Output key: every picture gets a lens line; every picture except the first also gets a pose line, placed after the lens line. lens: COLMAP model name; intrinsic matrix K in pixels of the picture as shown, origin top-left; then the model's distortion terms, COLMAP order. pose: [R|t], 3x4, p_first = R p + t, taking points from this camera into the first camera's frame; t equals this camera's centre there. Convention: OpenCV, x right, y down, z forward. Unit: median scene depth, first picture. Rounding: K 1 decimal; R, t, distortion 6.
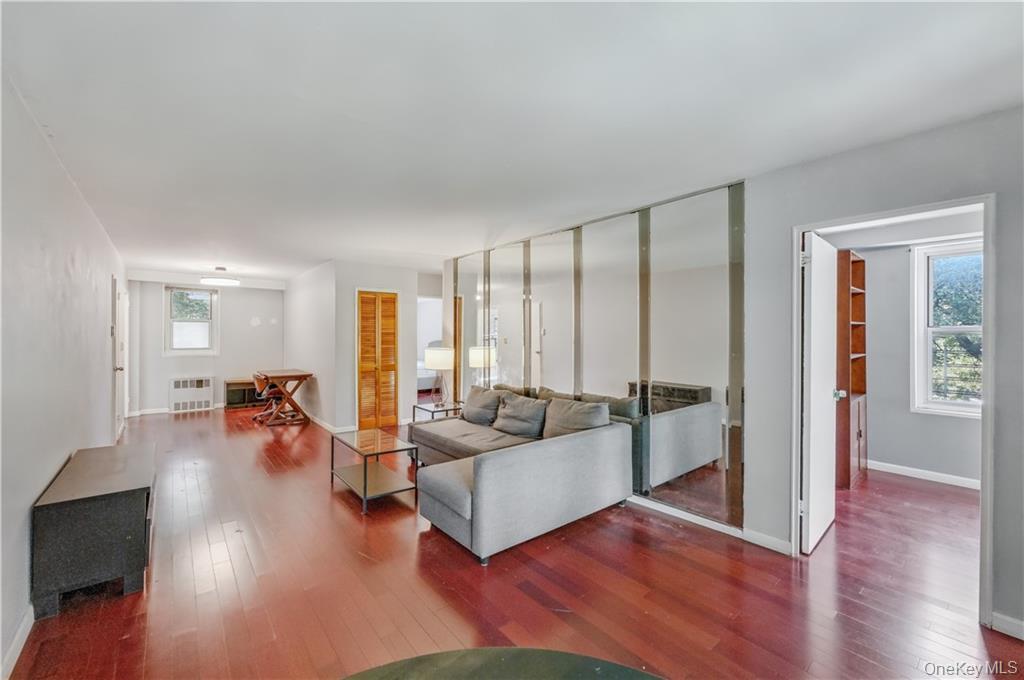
lens RADIAL K [[413.8, 0, 513.8], [0, 413.8, 336.9], [0, 0, 1]] dist [0.001803, 0.000784]
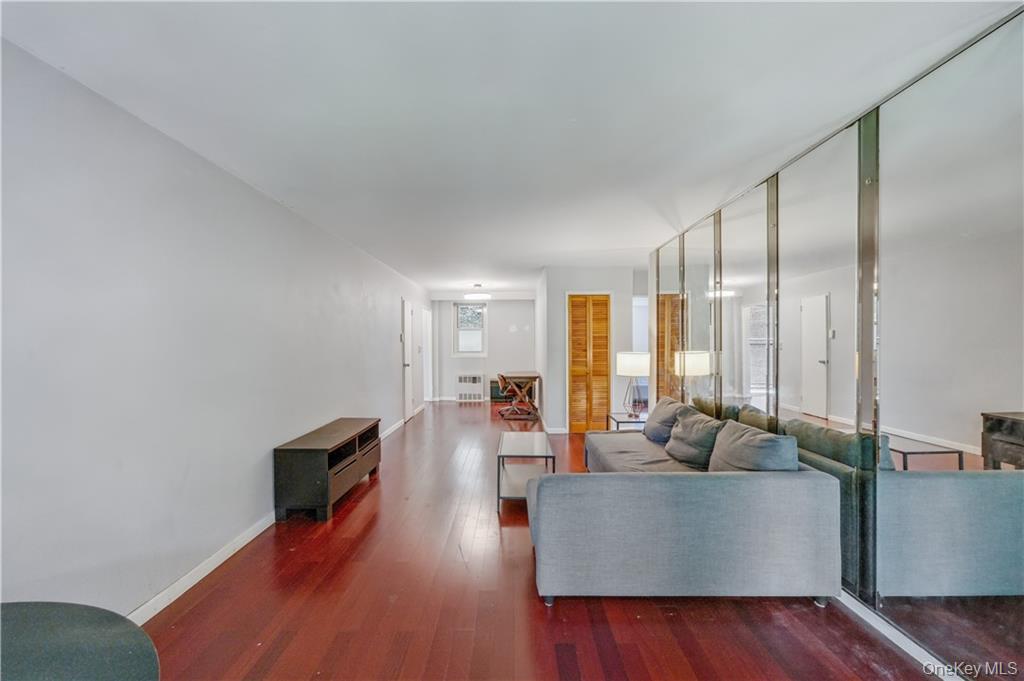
lens RADIAL K [[421.8, 0, 515.9], [0, 421.8, 343.6], [0, 0, 1]] dist [0.000939, 0.000453]
pose [[0.768330, -0.003066, -0.640046, 0.172640], [0.001233, 0.999994, -0.003311, 0.009803], [0.640052, 0.001755, 0.768329, 0.120701]]
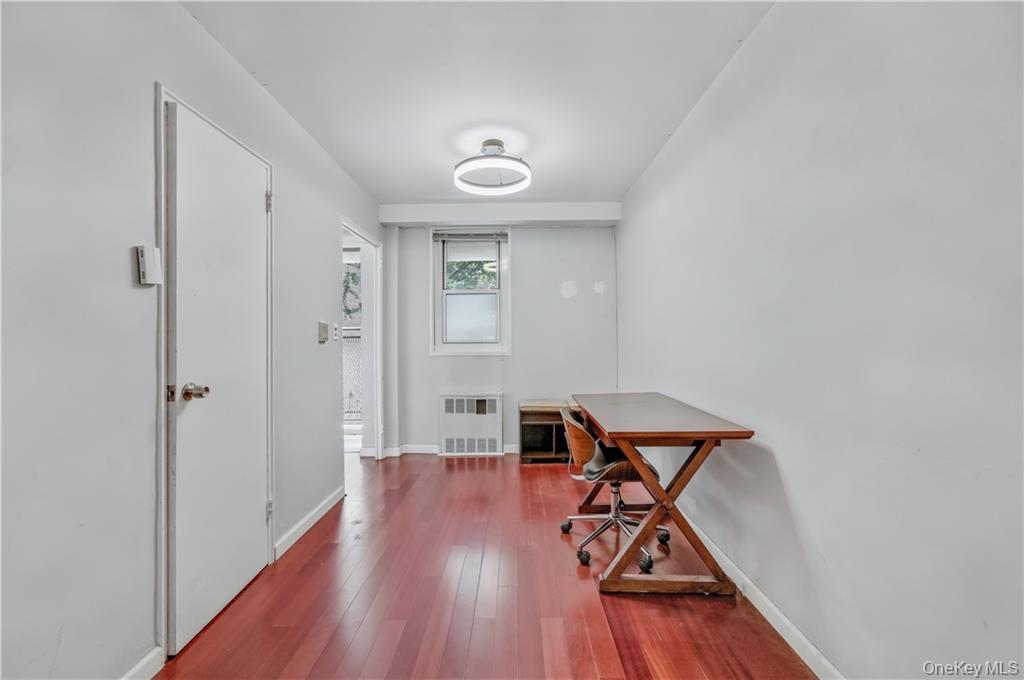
lens RADIAL K [[413.8, 0, 513.8], [0, 413.8, 336.9], [0, 0, 1]] dist [0.001803, 0.000784]
pose [[0.765272, -0.012434, -0.643587, -0.433318], [0.007013, 0.999915, -0.010979, 0.032572], [0.643669, 0.003888, 0.765294, 0.706287]]
